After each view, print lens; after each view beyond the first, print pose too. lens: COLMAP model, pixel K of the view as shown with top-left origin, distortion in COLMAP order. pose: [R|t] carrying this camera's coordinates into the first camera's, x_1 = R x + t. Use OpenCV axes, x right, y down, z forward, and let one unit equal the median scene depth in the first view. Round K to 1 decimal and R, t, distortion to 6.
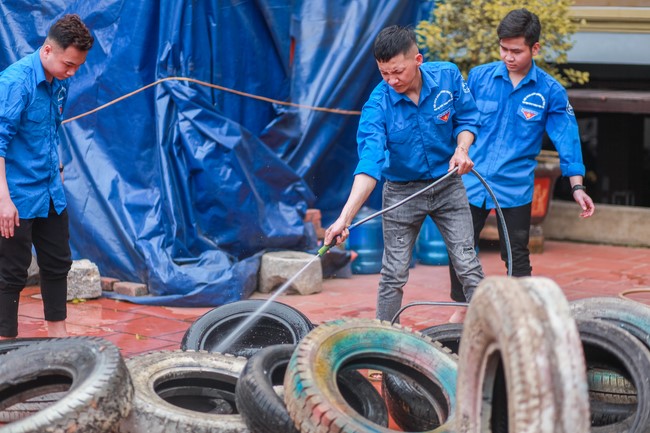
lens RADIAL K [[1576.3, 0, 325.1], [0, 1576.3, 215.4], [0, 0, 1]] dist [-0.002019, 0.000000]
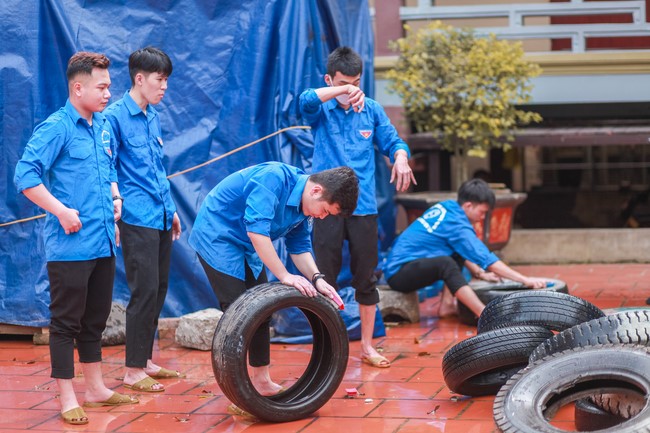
lens RADIAL K [[1576.3, 0, 325.4], [0, 1576.3, 217.3], [0, 0, 1]] dist [-0.002019, 0.000000]
pose [[0.896404, -0.062849, 0.438759, -0.532168], [0.081114, 0.996440, -0.022987, -0.001692], [-0.435753, 0.056195, 0.898311, 0.052240]]
